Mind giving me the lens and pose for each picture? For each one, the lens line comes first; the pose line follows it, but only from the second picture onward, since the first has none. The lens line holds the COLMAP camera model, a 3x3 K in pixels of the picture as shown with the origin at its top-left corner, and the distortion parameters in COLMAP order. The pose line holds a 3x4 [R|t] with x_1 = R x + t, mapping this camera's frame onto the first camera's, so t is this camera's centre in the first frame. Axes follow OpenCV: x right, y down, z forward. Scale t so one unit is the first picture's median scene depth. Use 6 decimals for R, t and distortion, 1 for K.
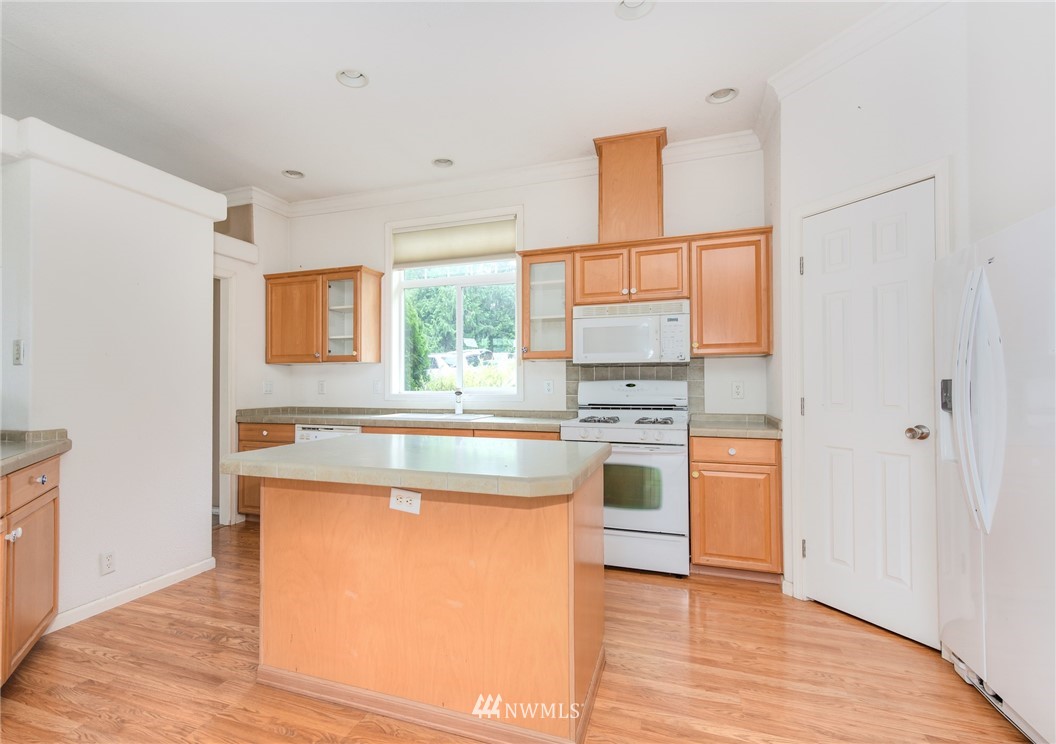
lens RADIAL K [[538.6, 0, 499.6], [0, 538.6, 370.0], [0, 0, 1]] dist [0.002437, -0.000716]
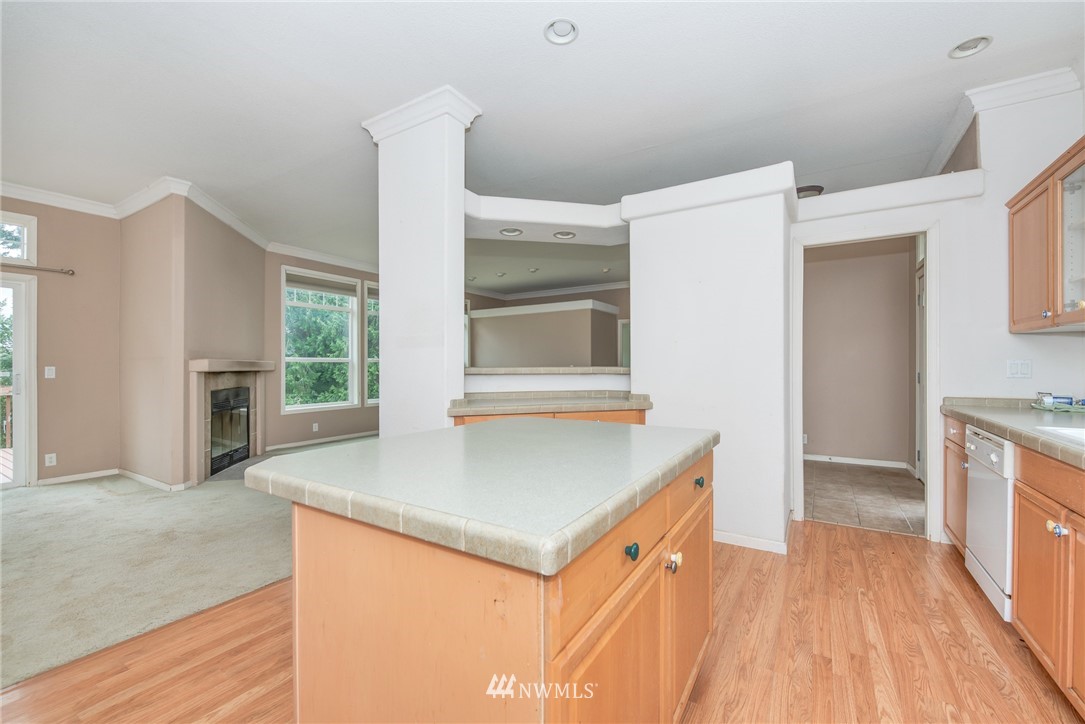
lens RADIAL K [[460.5, 0, 532.9], [0, 460.5, 372.4], [0, 0, 1]] dist [-0.012665, -0.001359]
pose [[-0.213816, 0.009931, -0.976824, 0.346329], [0.025501, 0.999664, 0.004581, 0.026821], [0.976541, -0.023931, -0.213997, 0.720899]]
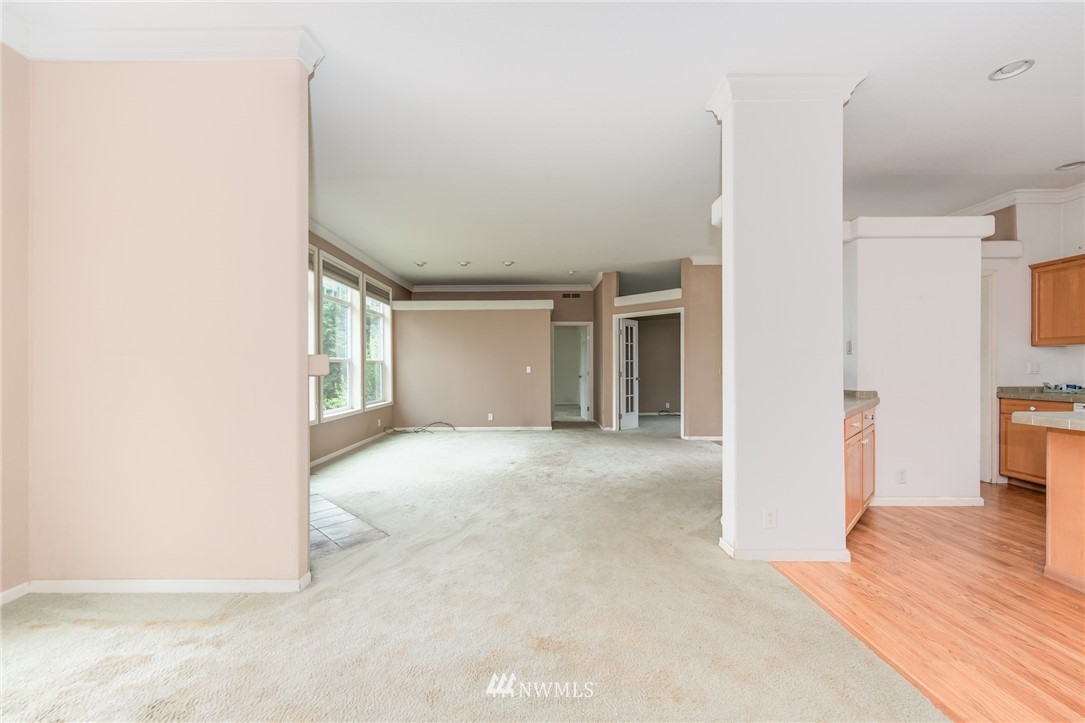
lens RADIAL K [[443.8, 0, 526.7], [0, 443.8, 371.1], [0, 0, 1]] dist [0.006533, -0.000134]
pose [[0.333234, 0.012305, -0.942764, 0.113379], [0.023720, 0.999489, 0.021430, -0.007636], [0.942546, -0.029504, 0.332772, -0.373682]]
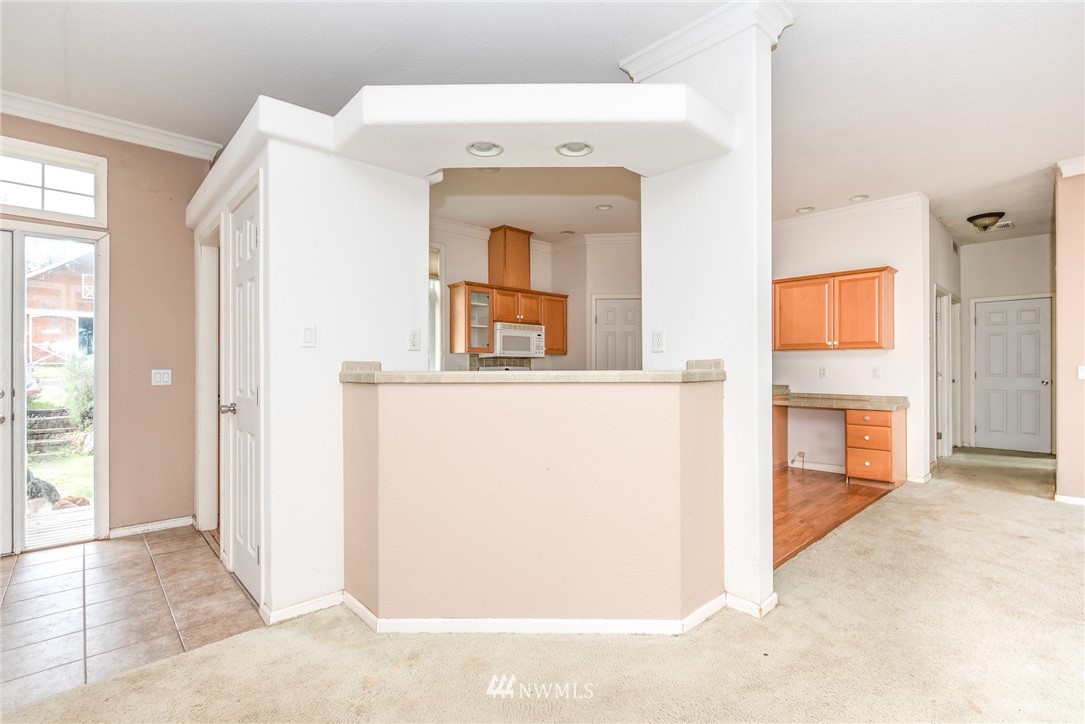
lens RADIAL K [[494.8, 0, 552.0], [0, 494.8, 371.2], [0, 0, 1]] dist [-0.001978, -0.001090]
pose [[0.425481, -0.004944, 0.904954, -1.271084], [-0.020580, 0.999674, 0.015137, 0.008151], [-0.904734, -0.025065, 0.425240, 0.202486]]
